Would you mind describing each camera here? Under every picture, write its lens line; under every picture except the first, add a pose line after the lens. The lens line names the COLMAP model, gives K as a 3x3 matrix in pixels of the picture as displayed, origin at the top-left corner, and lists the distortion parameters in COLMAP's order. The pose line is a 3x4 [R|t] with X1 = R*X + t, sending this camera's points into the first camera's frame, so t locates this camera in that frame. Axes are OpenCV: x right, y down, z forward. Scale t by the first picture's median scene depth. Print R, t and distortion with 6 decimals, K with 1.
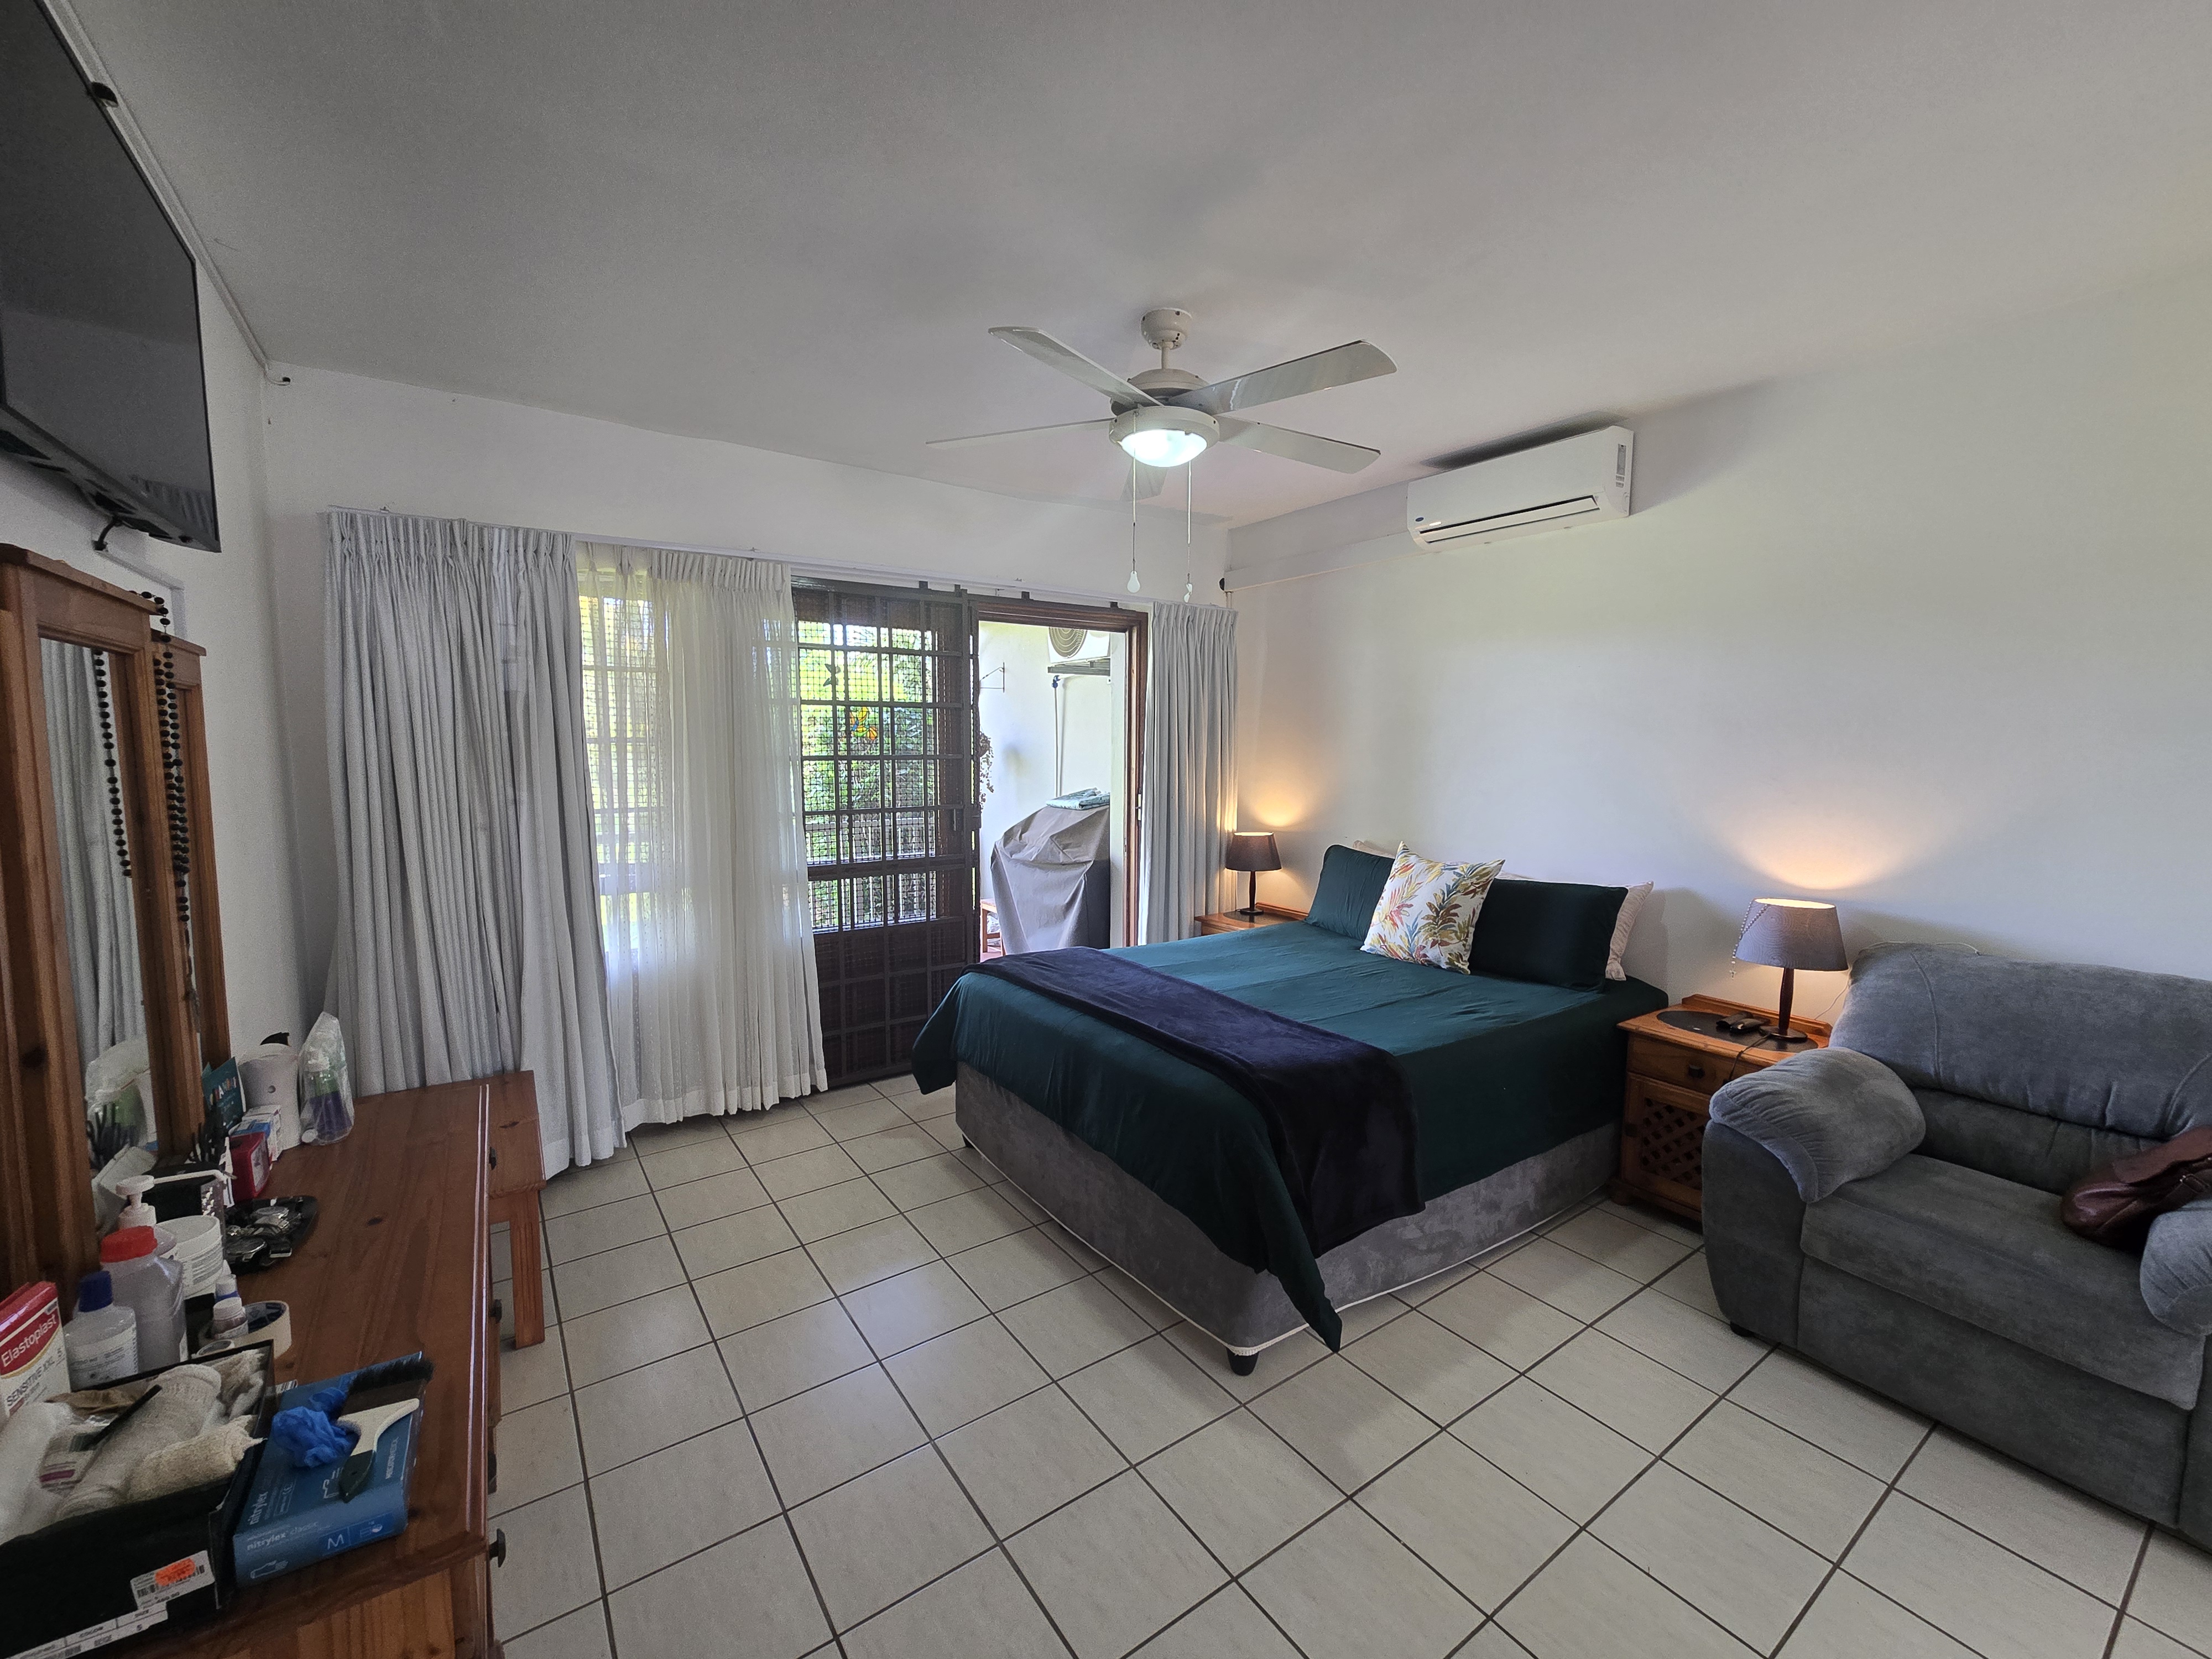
lens RADIAL K [[904.4, 0, 1107.8], [0, 904.4, 831.4], [0, 0, 1]] dist [-0.001966, 0.000856]
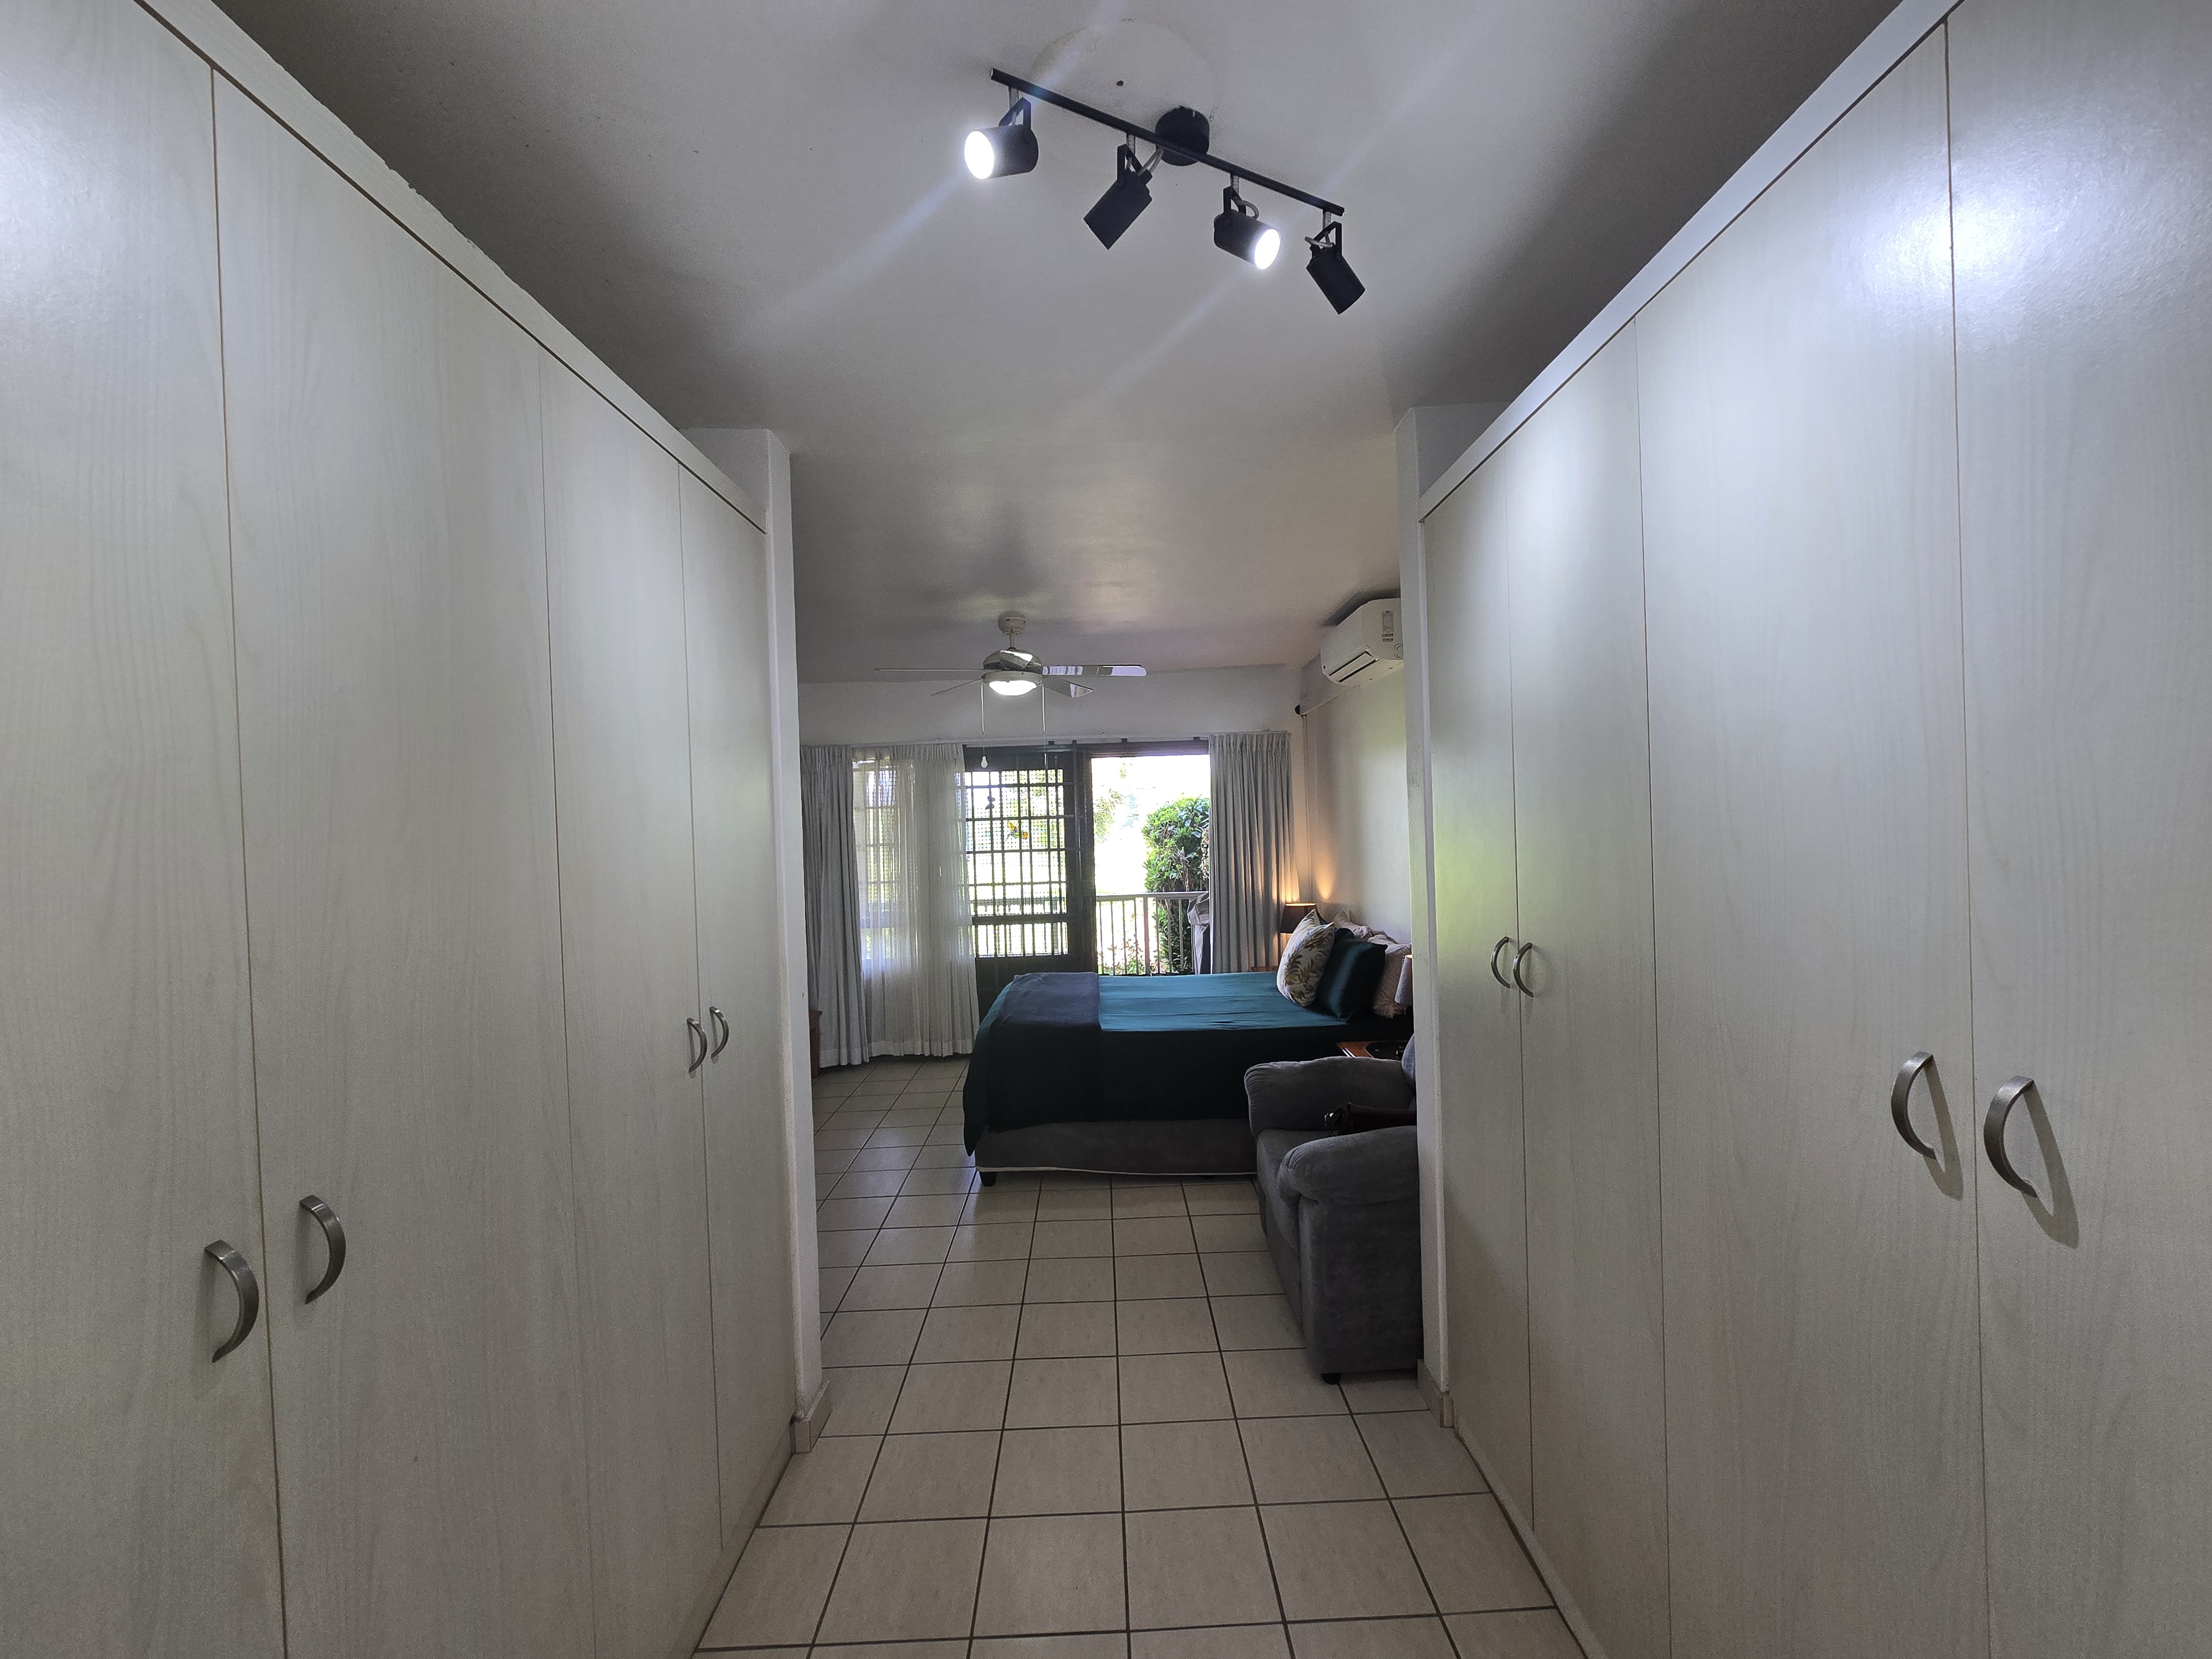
lens RADIAL K [[904.4, 0, 1103.6], [0, 904.4, 832.8], [0, 0, 1]] dist [-0.001966, 0.000856]
pose [[0.824530, -0.025187, -0.565257, 0.858413], [-0.024072, 0.996543, -0.079518, 0.012490], [0.565306, 0.079172, 0.821073, -0.271301]]
